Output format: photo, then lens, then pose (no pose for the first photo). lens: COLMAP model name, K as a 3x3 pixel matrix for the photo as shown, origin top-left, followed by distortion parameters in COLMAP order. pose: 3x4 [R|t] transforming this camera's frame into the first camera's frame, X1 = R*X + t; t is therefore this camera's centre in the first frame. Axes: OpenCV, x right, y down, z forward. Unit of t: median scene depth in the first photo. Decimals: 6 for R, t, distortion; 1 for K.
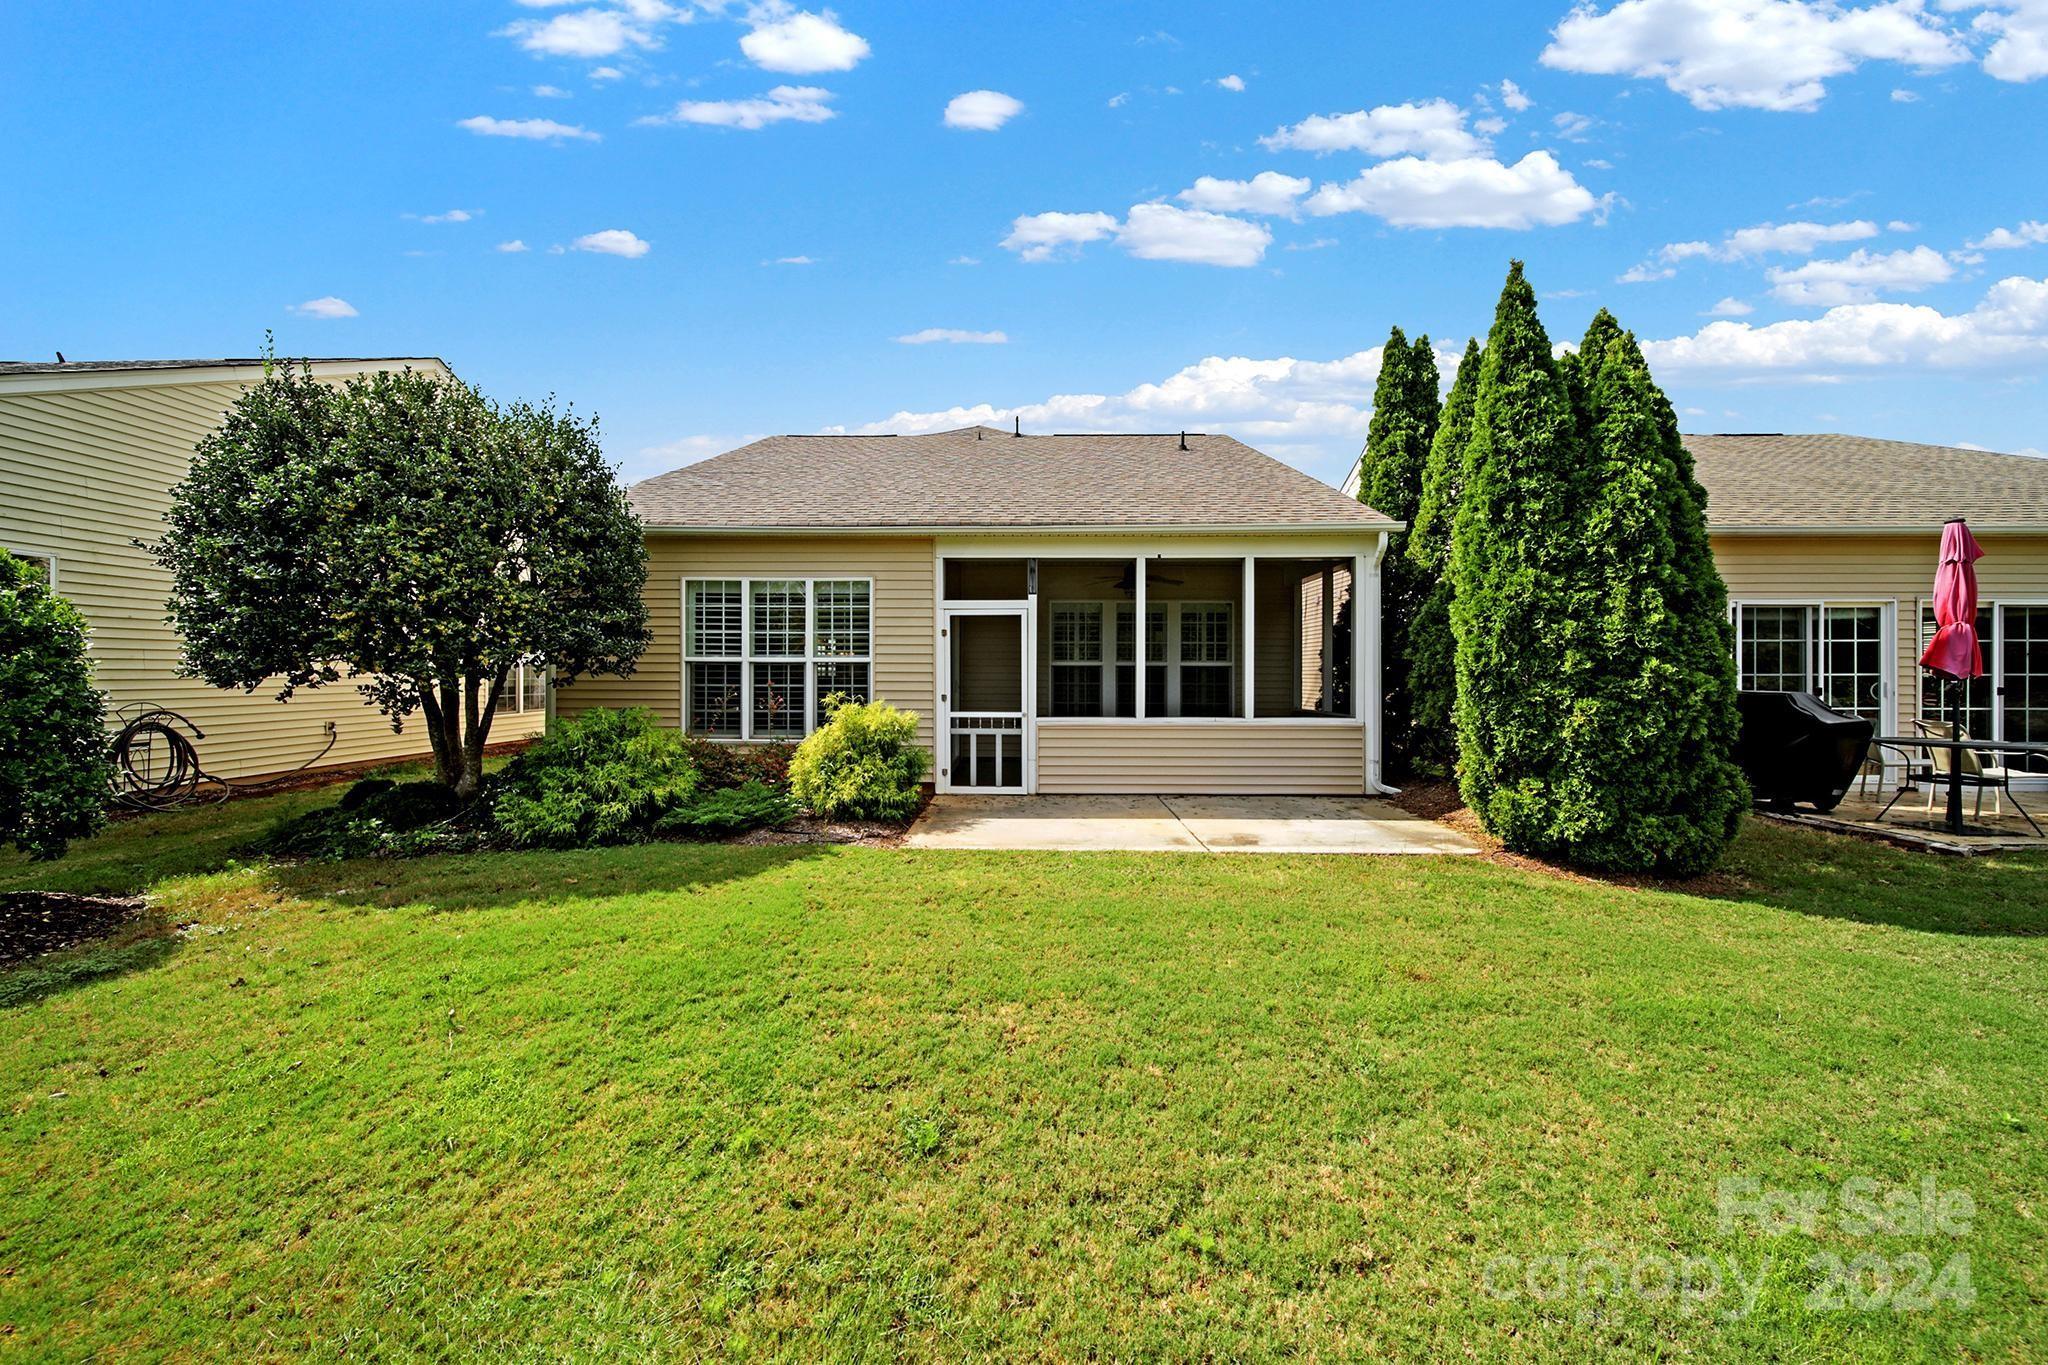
lens RADIAL K [[742.6, 0, 1012.0], [0, 742.6, 678.3], [0, 0, 1]] dist [-0.011140, 0.000003]
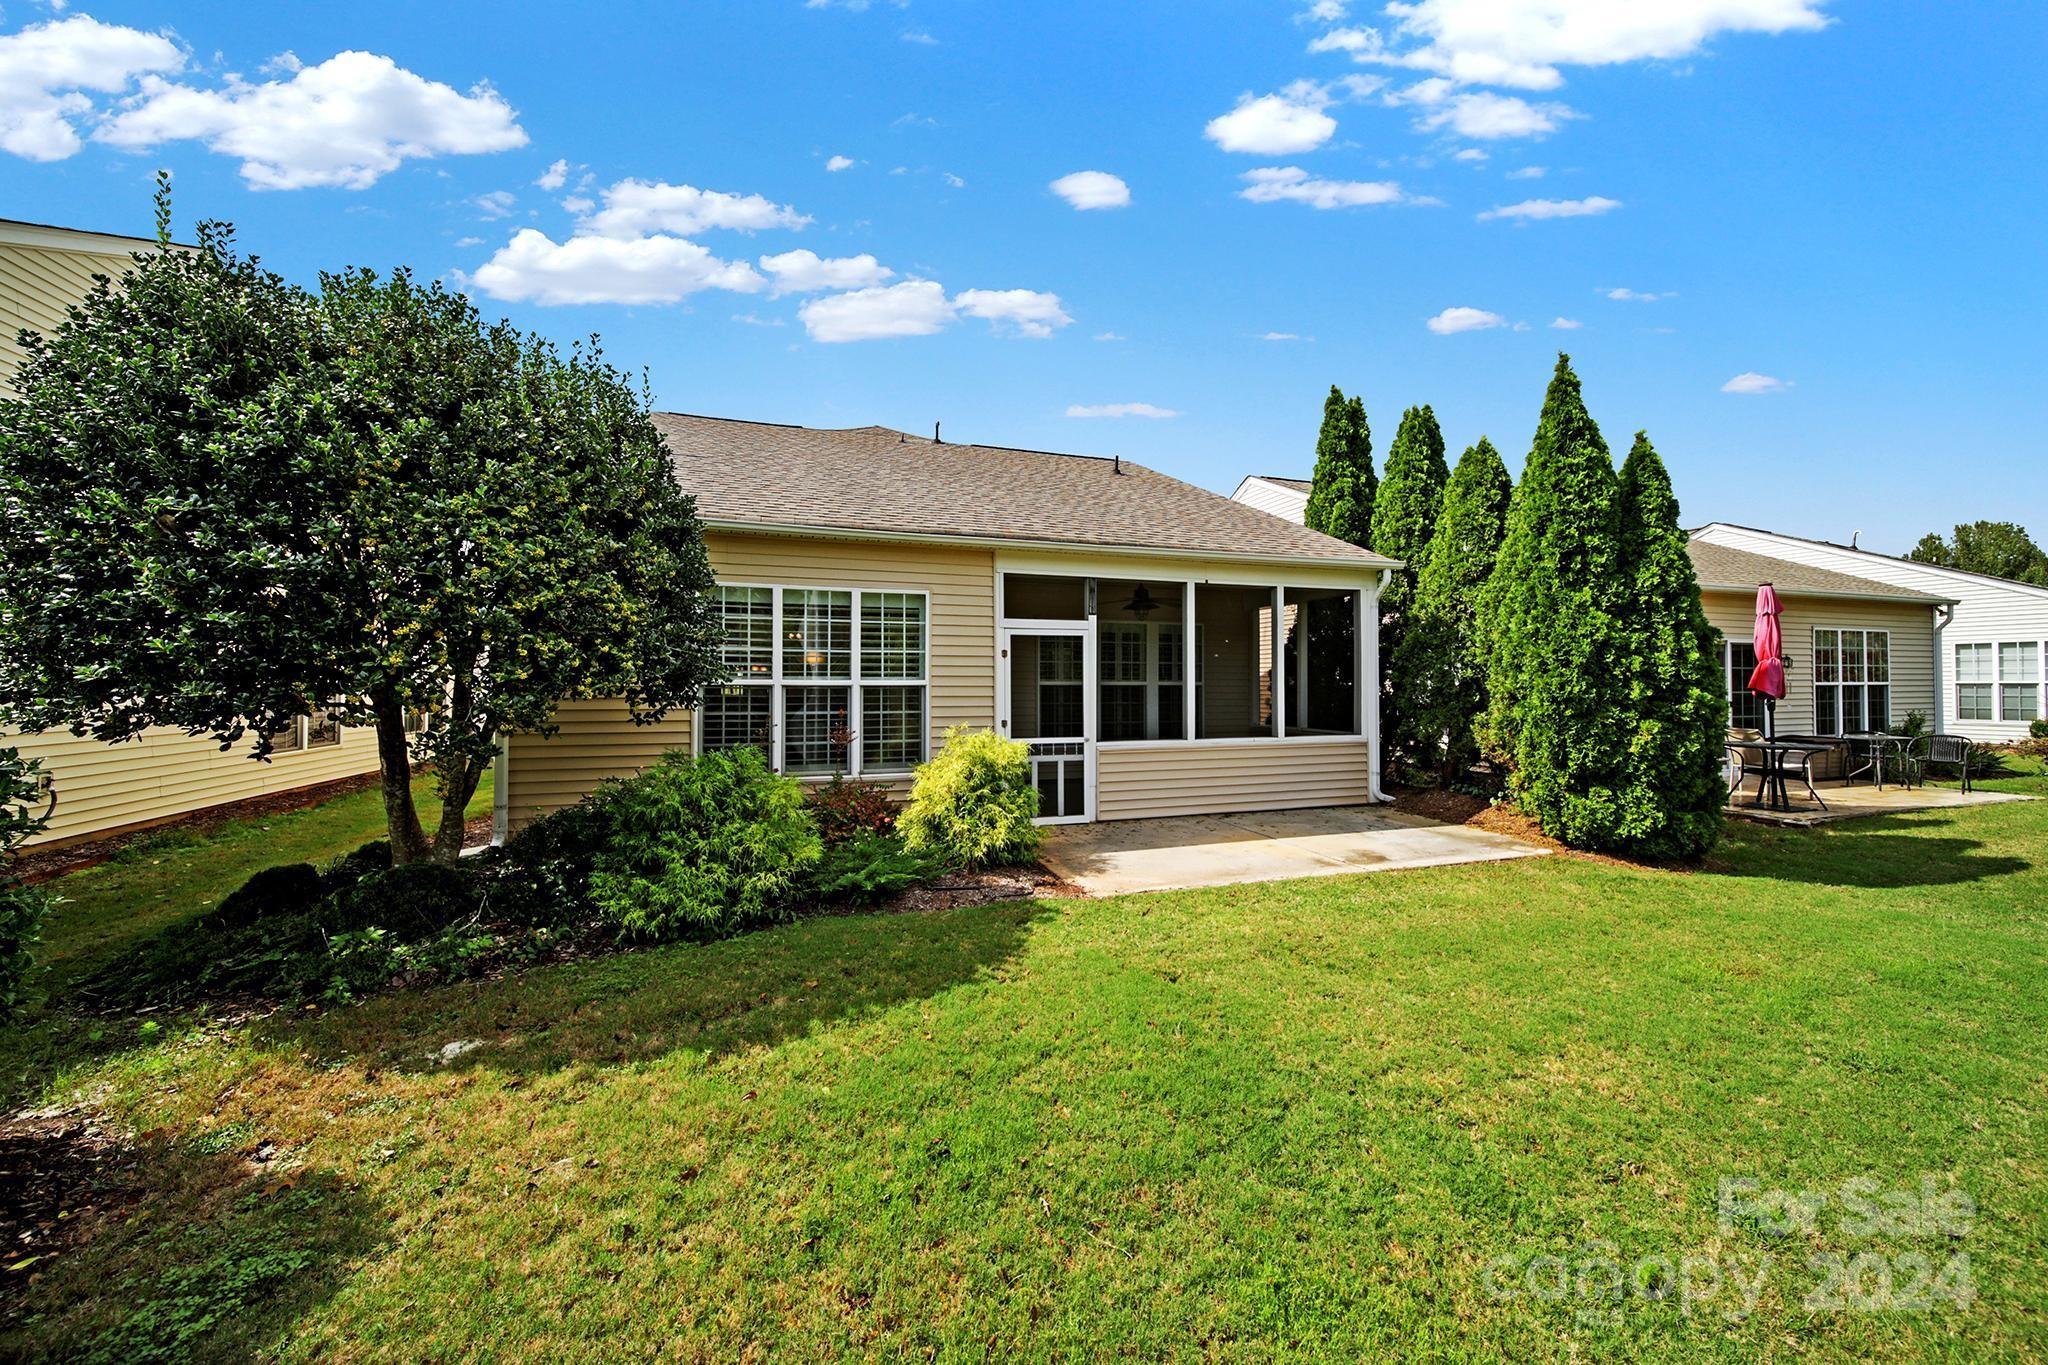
lens RADIAL K [[742.6, 0, 1020.6], [0, 742.6, 674.4], [0, 0, 1]] dist [-0.011140, 0.000003]
pose [[0.943865, 0.002911, 0.330319, -0.416624], [0.002730, 0.999858, -0.016610, -0.021534], [-0.330321, 0.016580, 0.943723, 0.129778]]
